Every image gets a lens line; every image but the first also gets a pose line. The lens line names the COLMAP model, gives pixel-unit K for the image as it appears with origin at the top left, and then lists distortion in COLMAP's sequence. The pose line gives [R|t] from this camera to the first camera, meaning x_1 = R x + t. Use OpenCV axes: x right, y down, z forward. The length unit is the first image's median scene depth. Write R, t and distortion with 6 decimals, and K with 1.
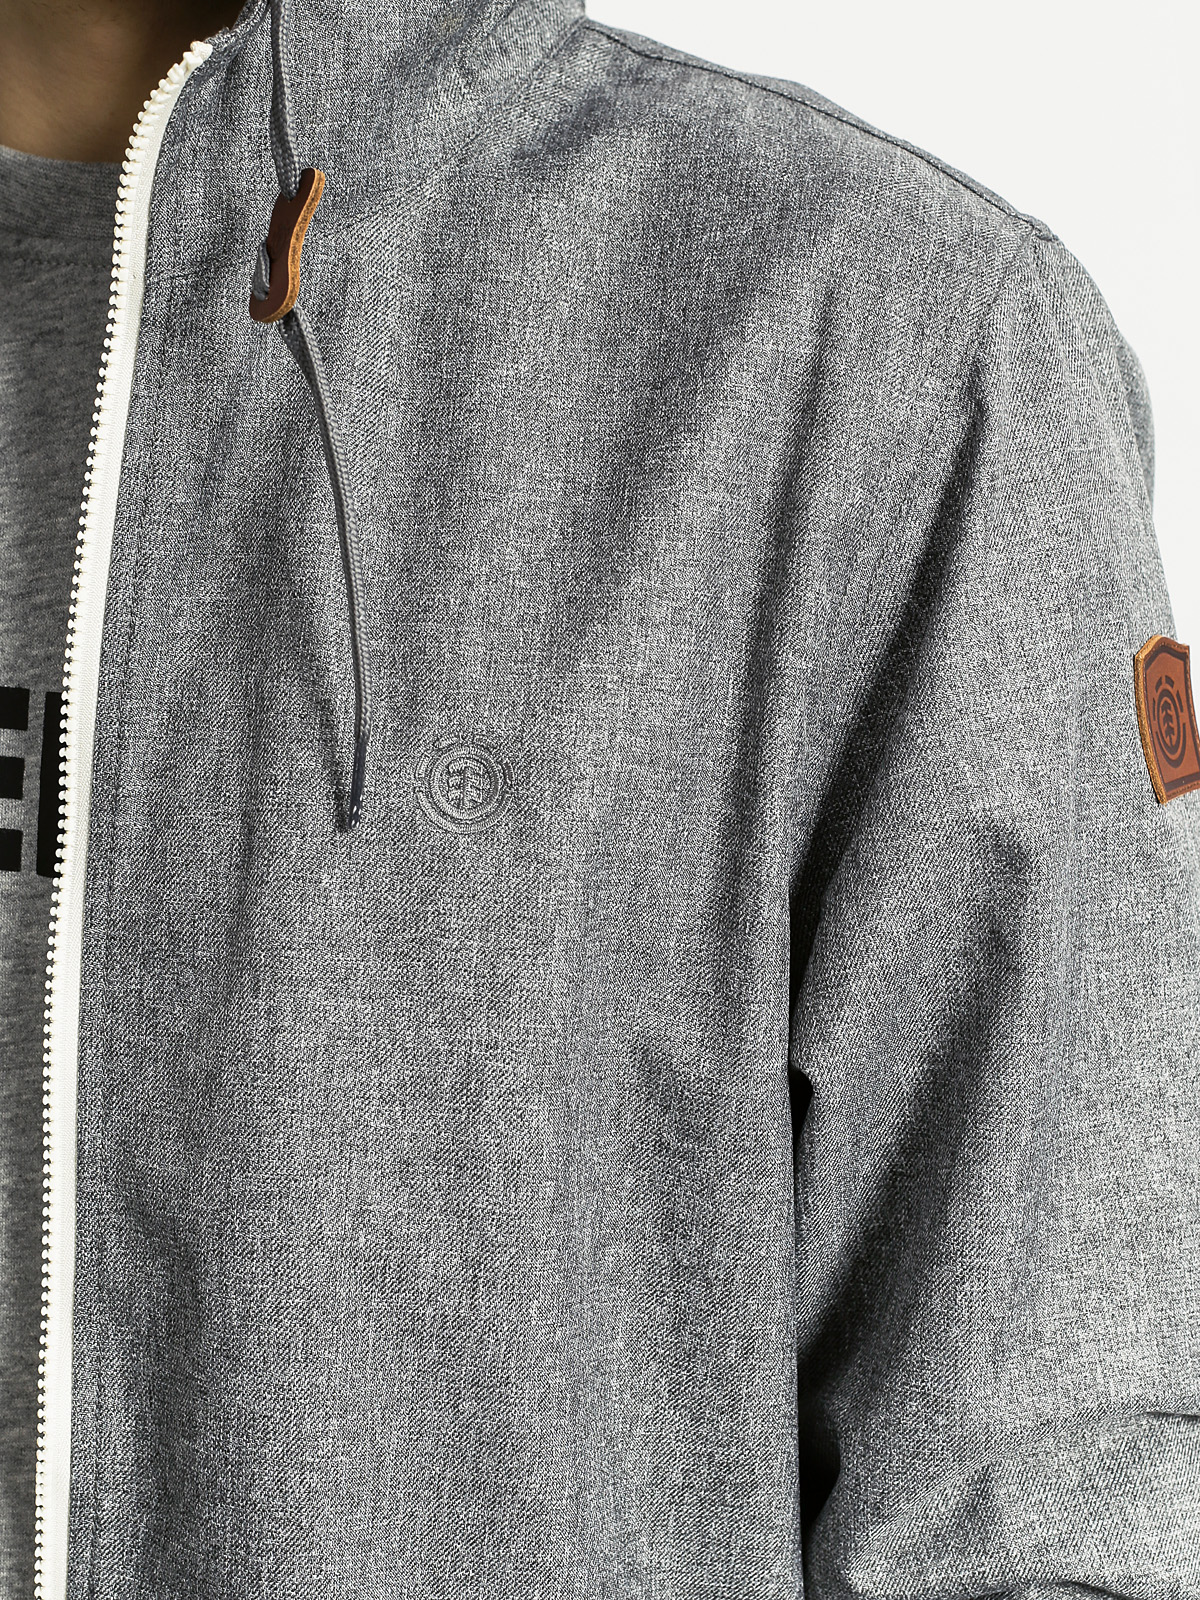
lens RADIAL K [[2252.9, 0, 600.0], [0, 2252.9, 800.0], [0, 0, 1]] dist [-0.799324, 1.637611]
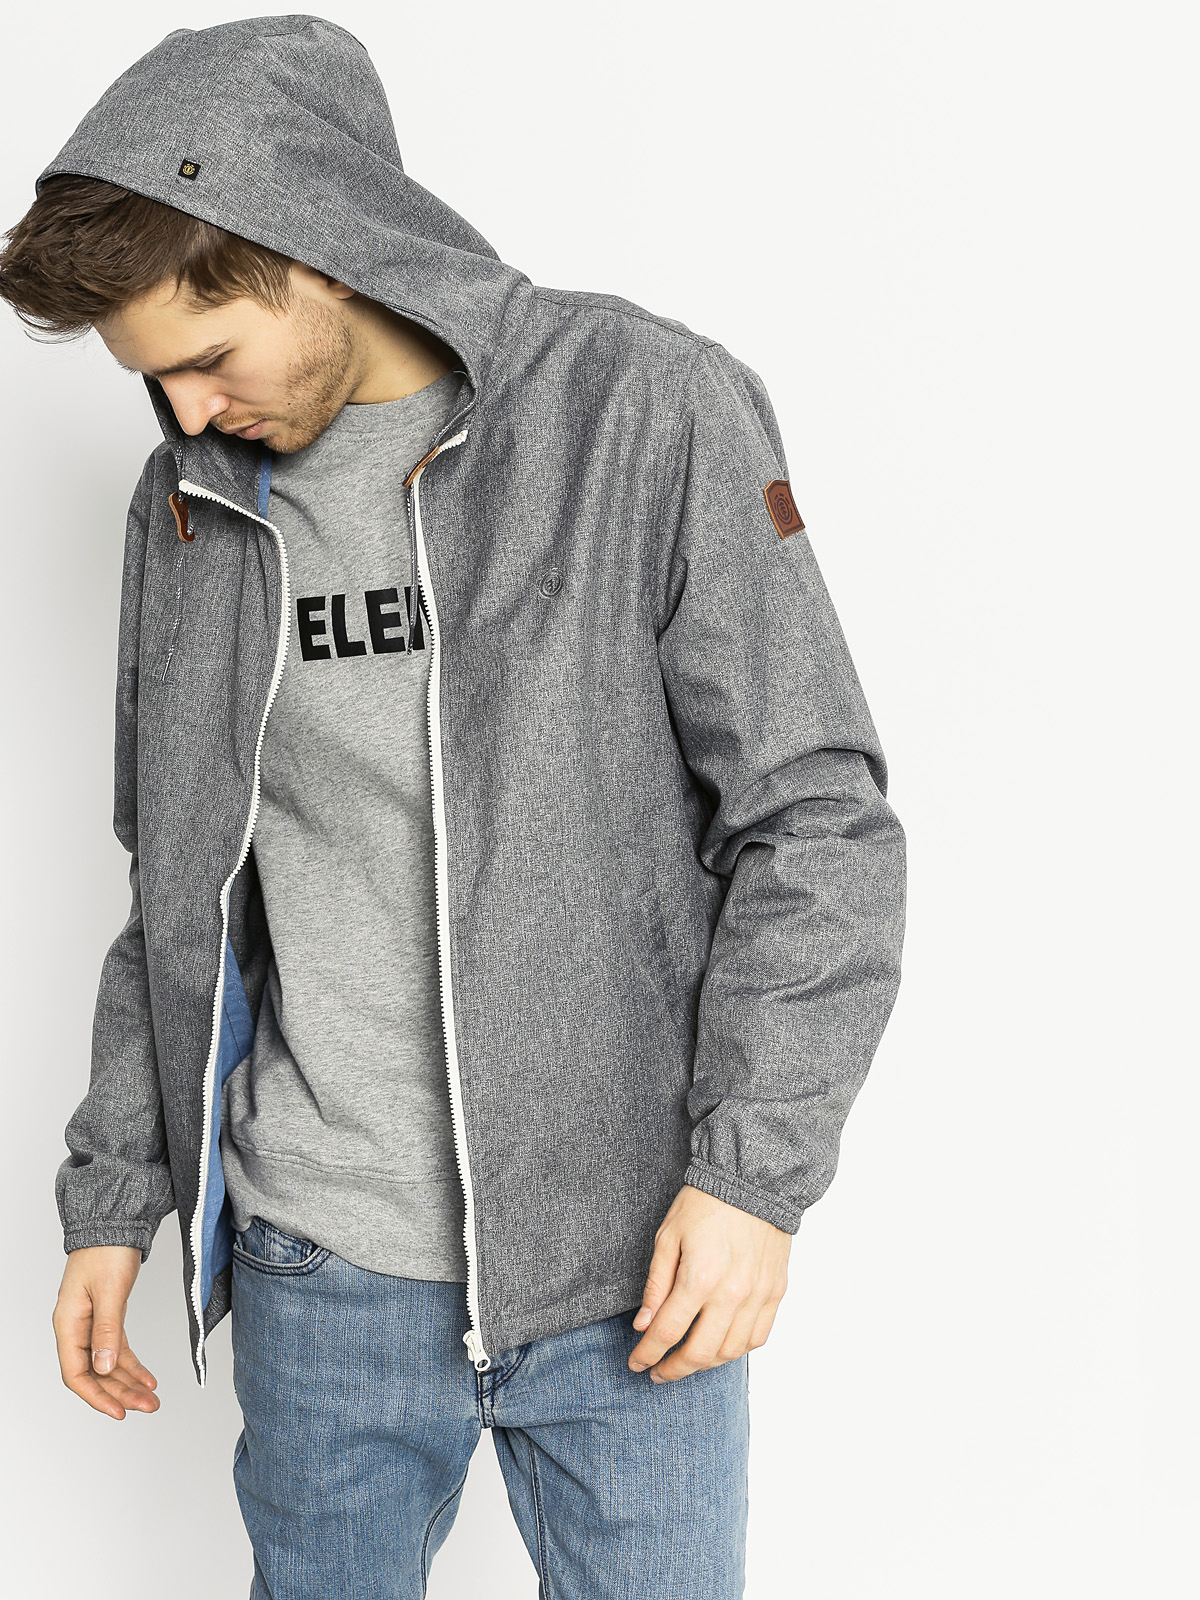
lens RADIAL K [[2261.3, 0, 600.0], [0, 2261.3, 800.0], [0, 0, 1]] dist [0.000504, -0.002068]
pose [[0.966997, -0.188129, -0.171825, 0.478080], [0.192698, 0.981205, 0.010161, 0.265711], [0.166684, -0.042936, 0.985075, -2.021550]]
